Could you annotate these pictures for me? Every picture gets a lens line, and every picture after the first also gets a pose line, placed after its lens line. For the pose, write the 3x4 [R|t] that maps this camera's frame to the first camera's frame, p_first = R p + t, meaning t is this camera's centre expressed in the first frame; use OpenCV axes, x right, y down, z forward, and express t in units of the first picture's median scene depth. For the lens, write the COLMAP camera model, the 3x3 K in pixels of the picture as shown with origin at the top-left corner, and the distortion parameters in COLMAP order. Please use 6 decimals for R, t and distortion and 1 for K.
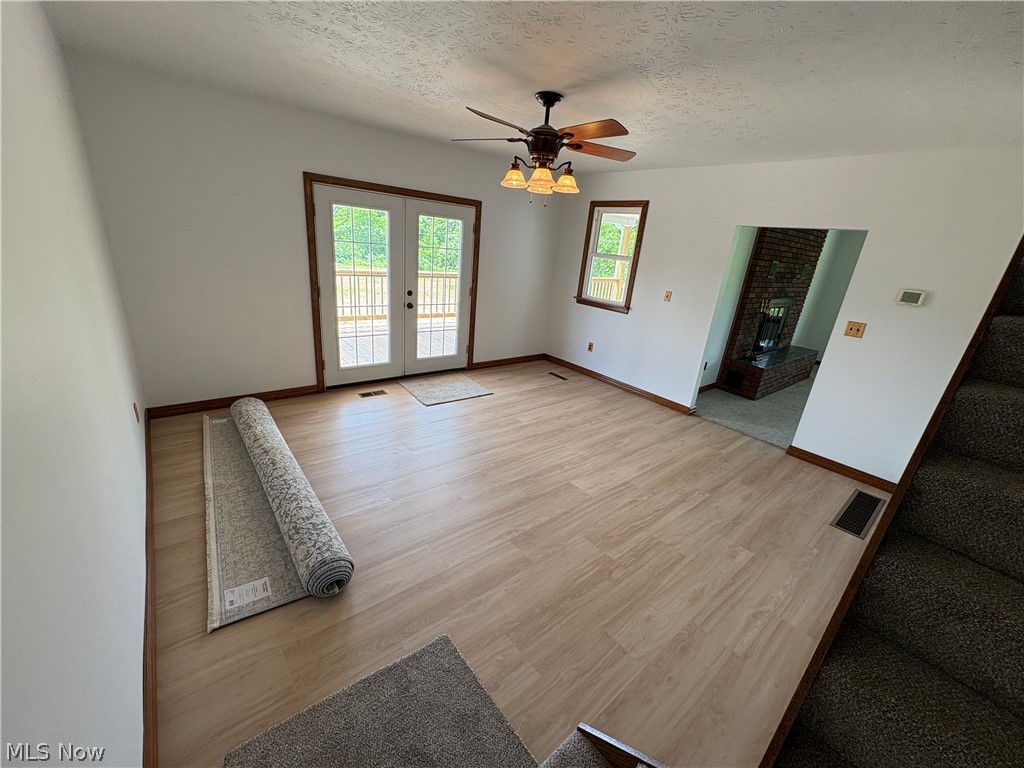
lens RADIAL K [[405.6, 0, 514.3], [0, 405.6, 386.5], [0, 0, 1]] dist [-0.002183, 0.000777]
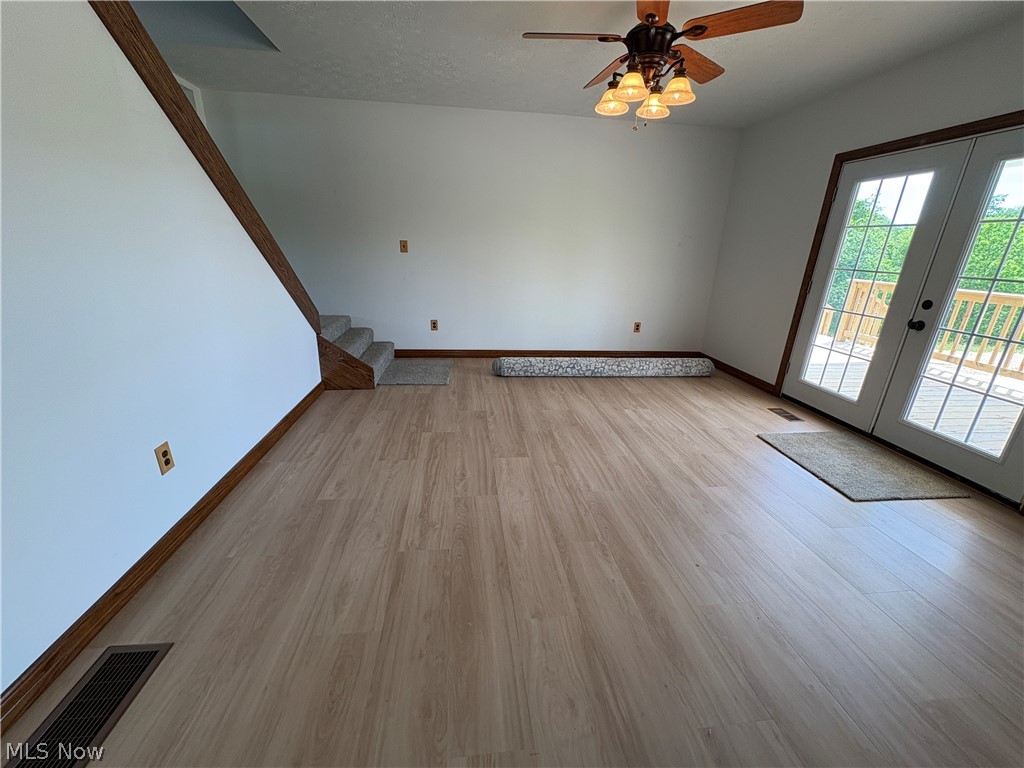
lens RADIAL K [[405.6, 0, 514.3], [0, 405.6, 386.5], [0, 0, 1]] dist [-0.002183, 0.000777]
pose [[-0.535805, 0.172275, -0.826580, 0.823979], [-0.361138, 0.838139, 0.408781, -0.226295], [0.763212, 0.517536, -0.386864, 1.213858]]
